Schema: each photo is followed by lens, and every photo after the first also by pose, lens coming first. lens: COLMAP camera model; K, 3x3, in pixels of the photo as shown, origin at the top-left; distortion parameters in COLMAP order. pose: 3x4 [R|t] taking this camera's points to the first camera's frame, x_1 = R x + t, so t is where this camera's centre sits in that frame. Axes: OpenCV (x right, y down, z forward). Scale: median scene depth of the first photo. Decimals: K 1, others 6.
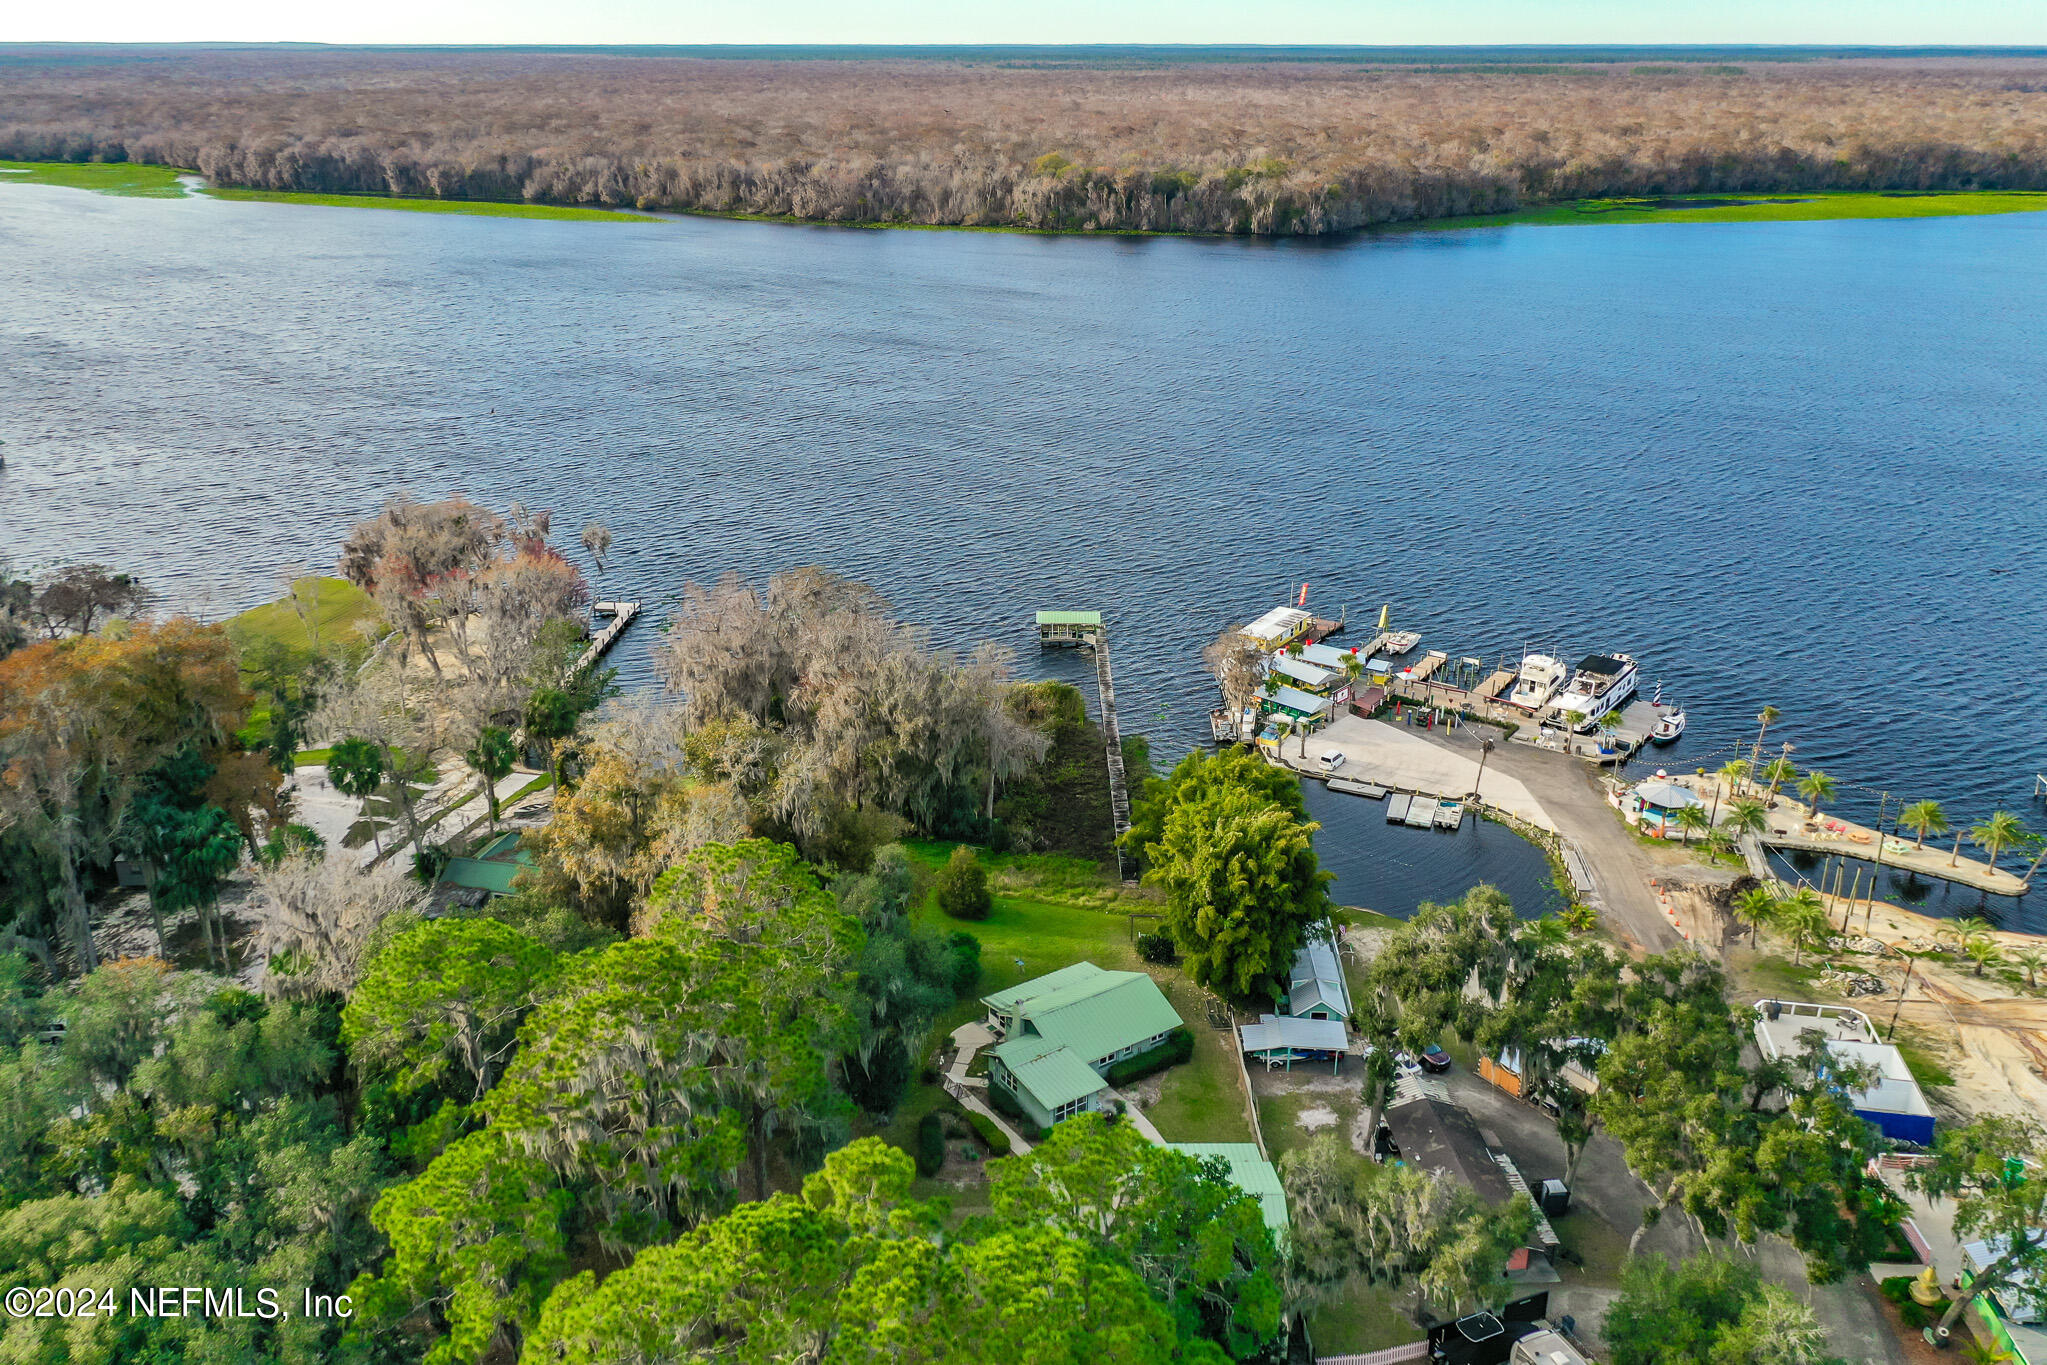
lens RADIAL K [[1581.8, 0, 1022.8], [0, 1581.8, 689.7], [0, 0, 1]] dist [0.026696, -0.005264]
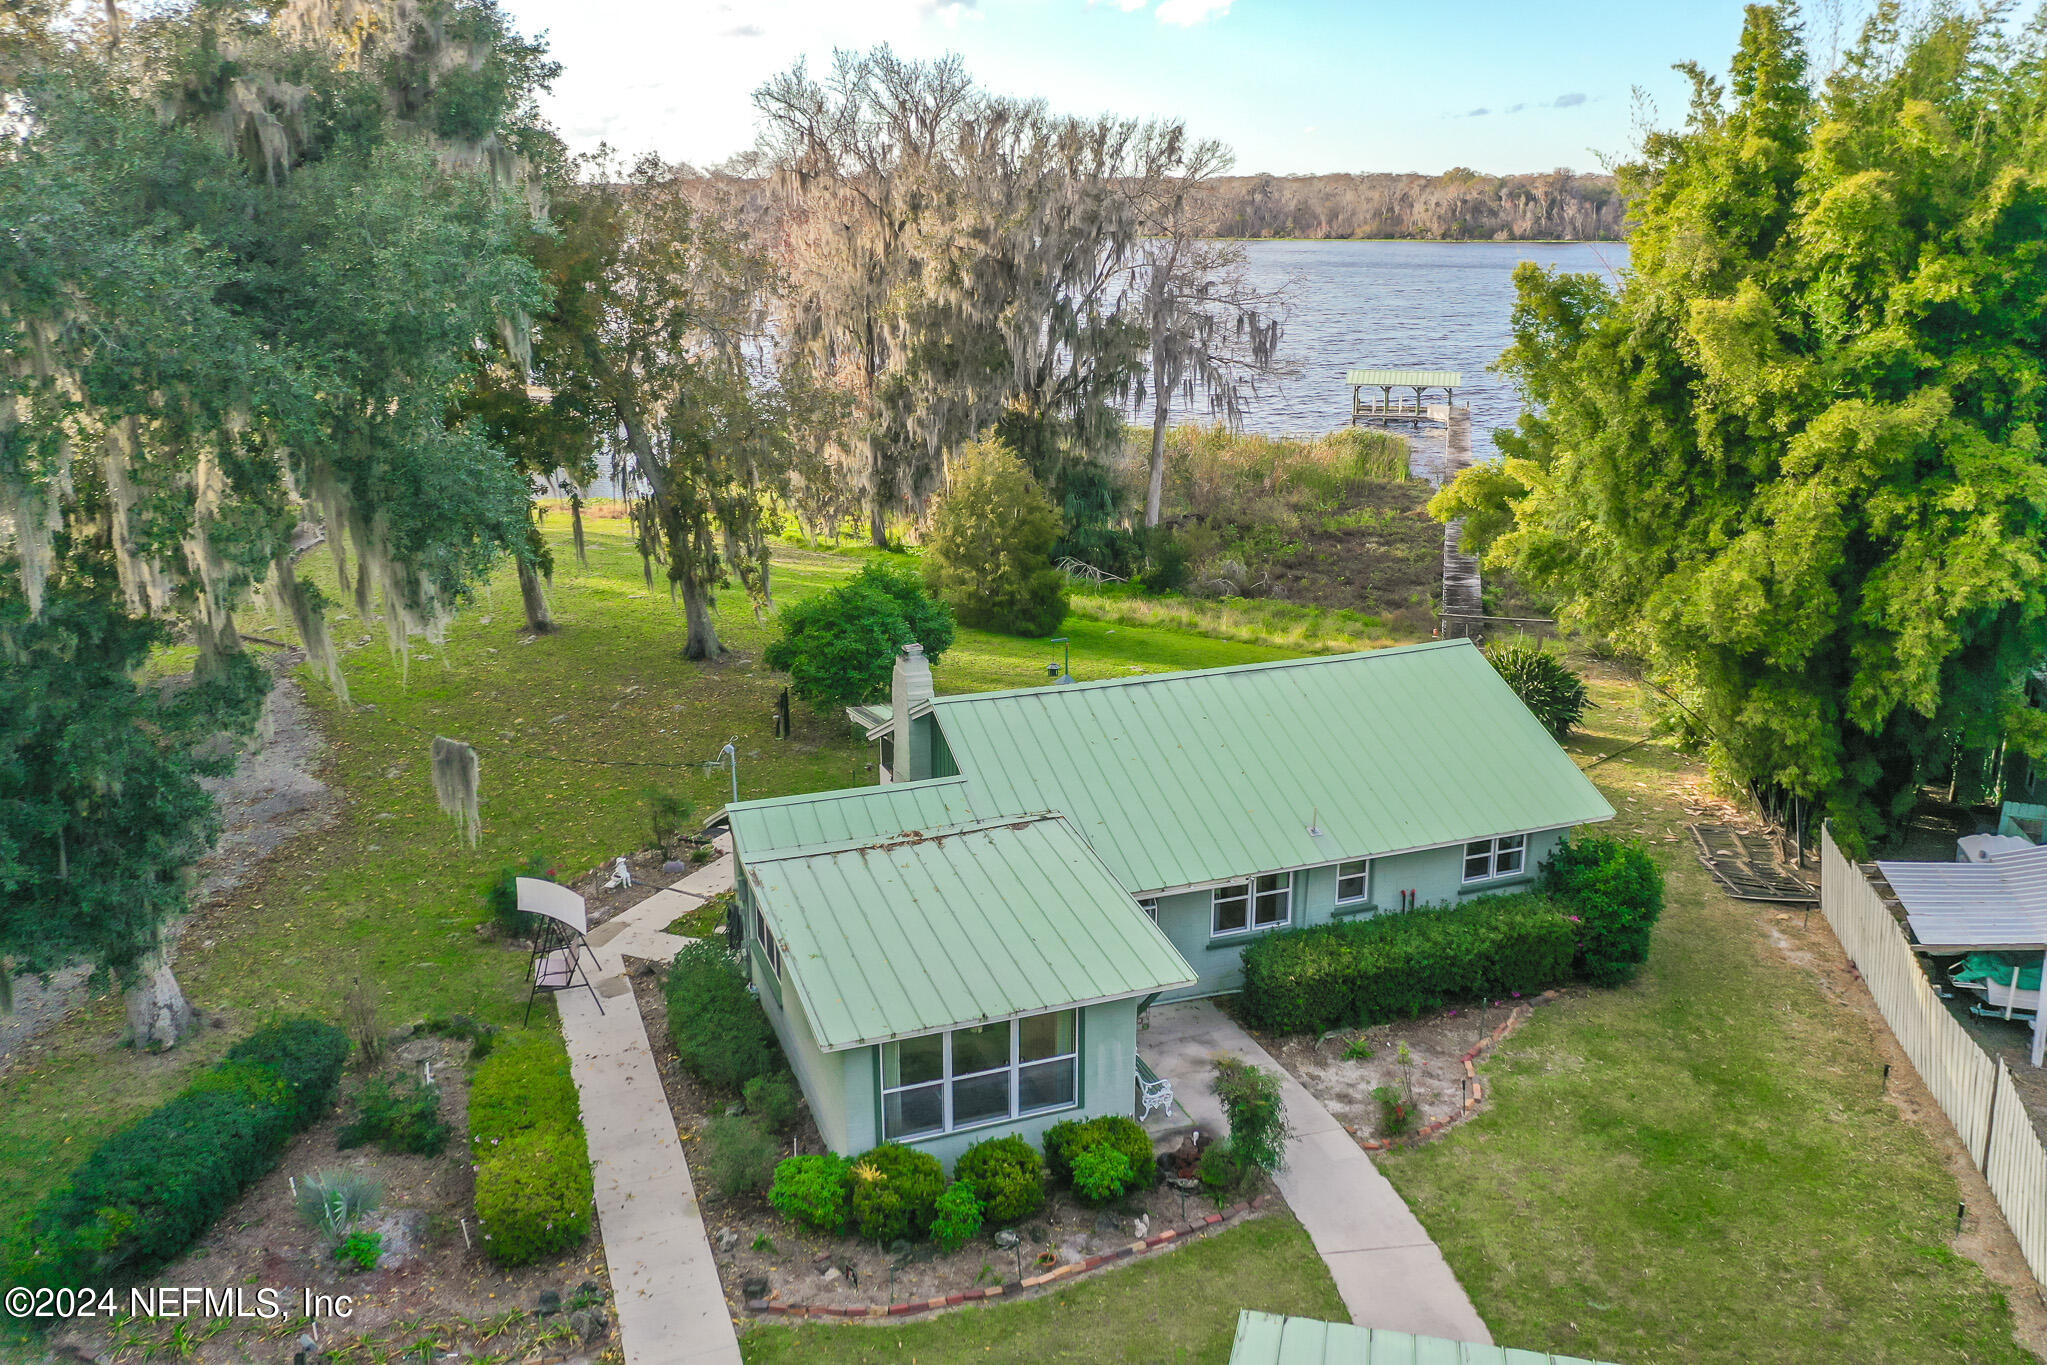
lens RADIAL K [[1581.8, 0, 1020.0], [0, 1581.8, 682.8], [0, 0, 1]] dist [0.026696, -0.005264]
pose [[0.968558, 0.052441, -0.243200, 0.073072], [-0.072104, 0.994747, -0.072663, 0.214187], [0.238112, 0.087914, 0.967251, 0.753326]]
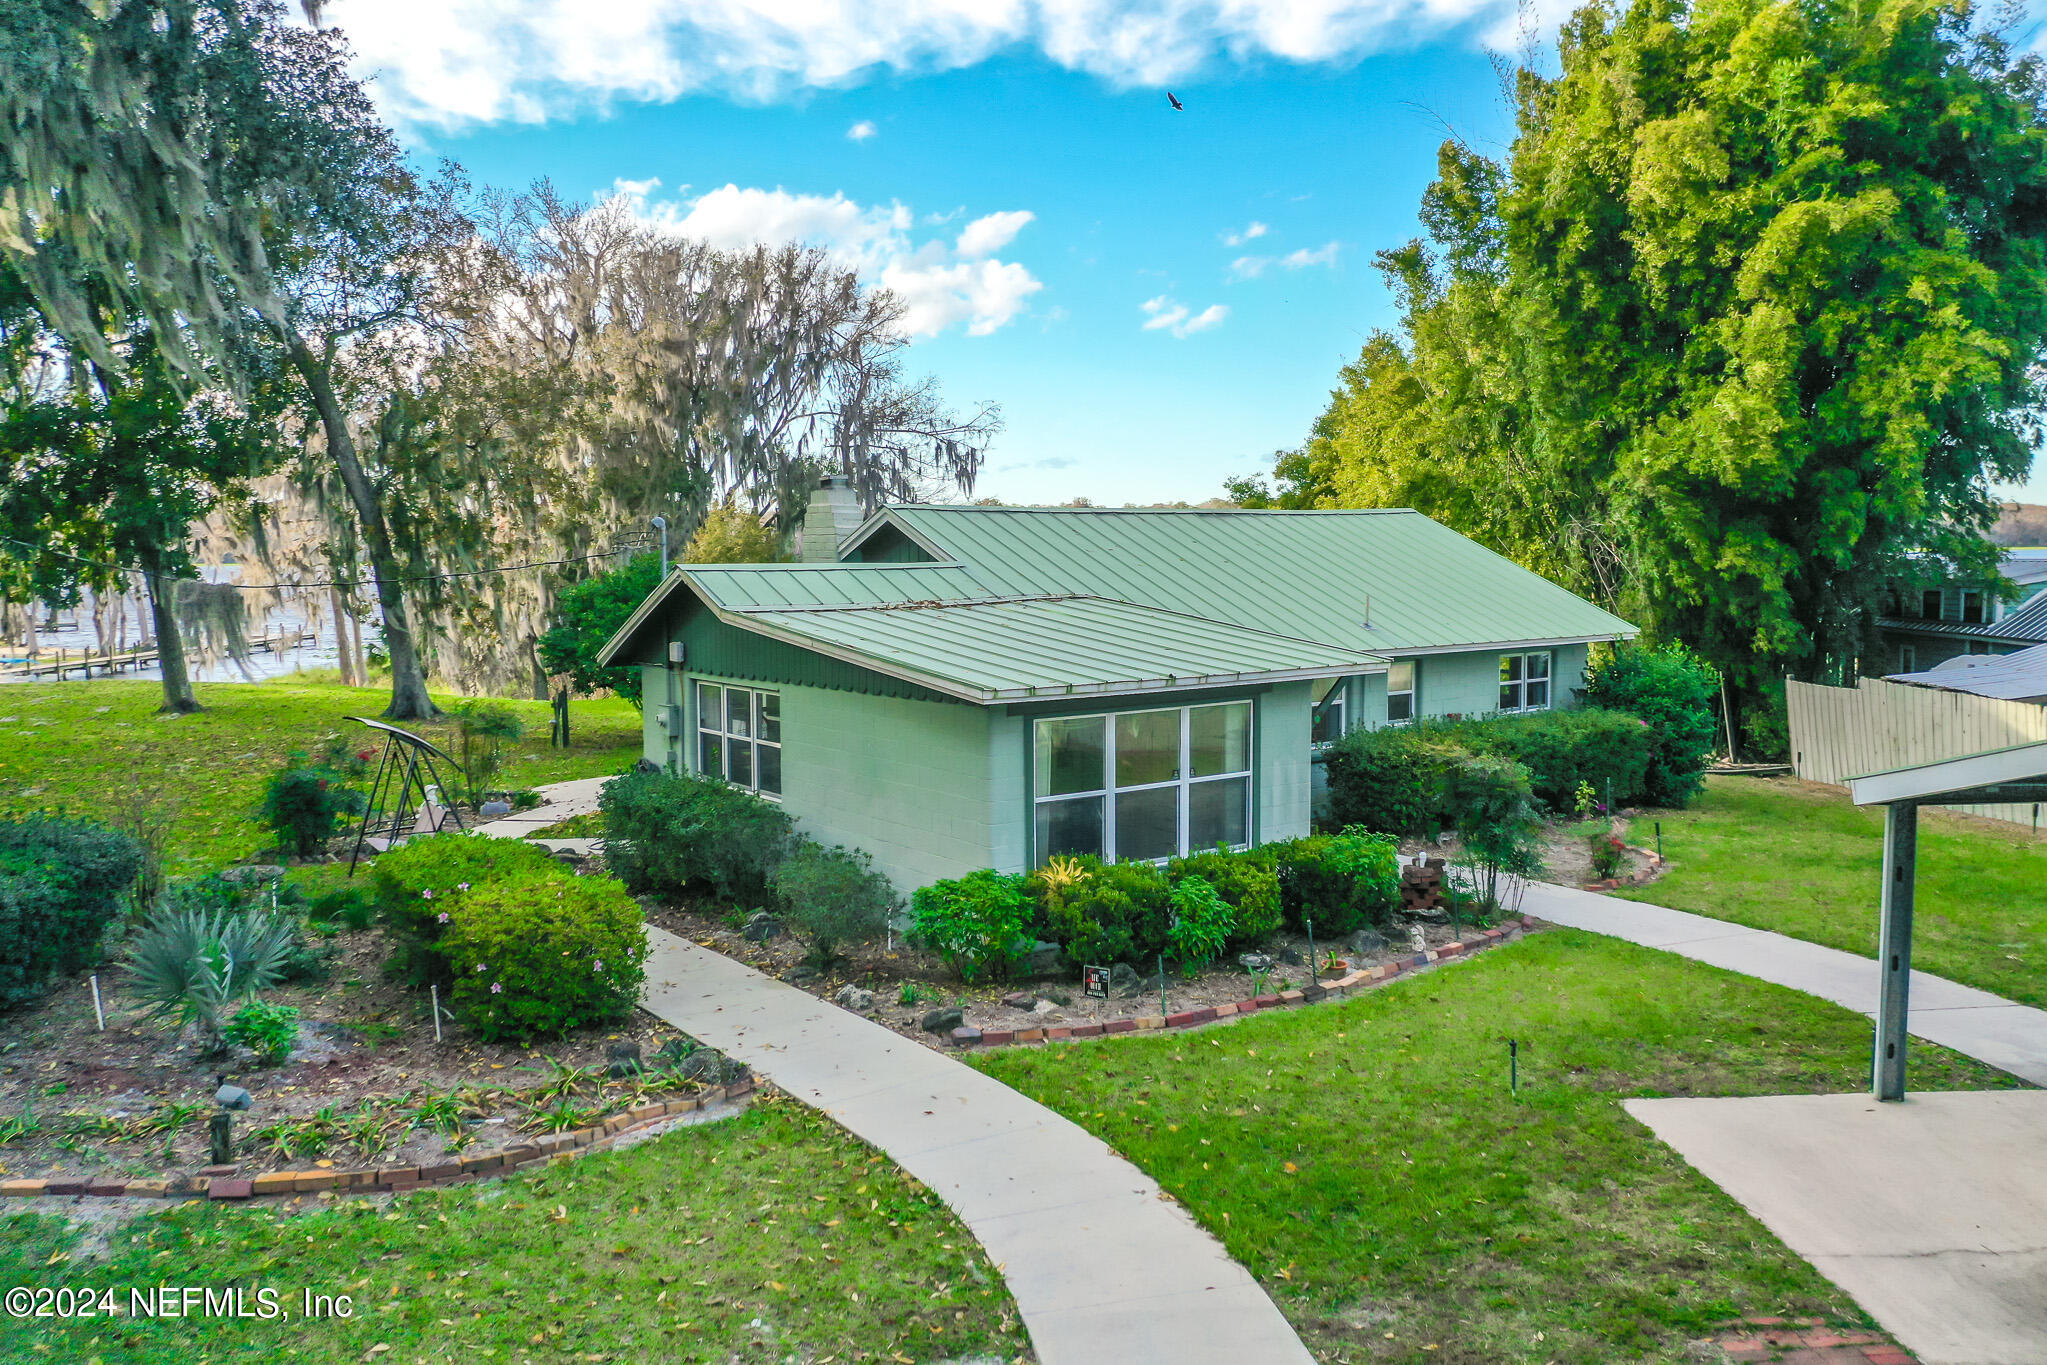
lens RADIAL K [[1581.8, 0, 1028.4], [0, 1581.8, 669.7], [0, 0, 1]] dist [0.026696, -0.005264]
pose [[0.999788, -0.017603, 0.010645, 0.018592], [0.019747, 0.966300, -0.256660, 0.267240], [-0.005769, 0.256816, 0.966443, 0.800012]]
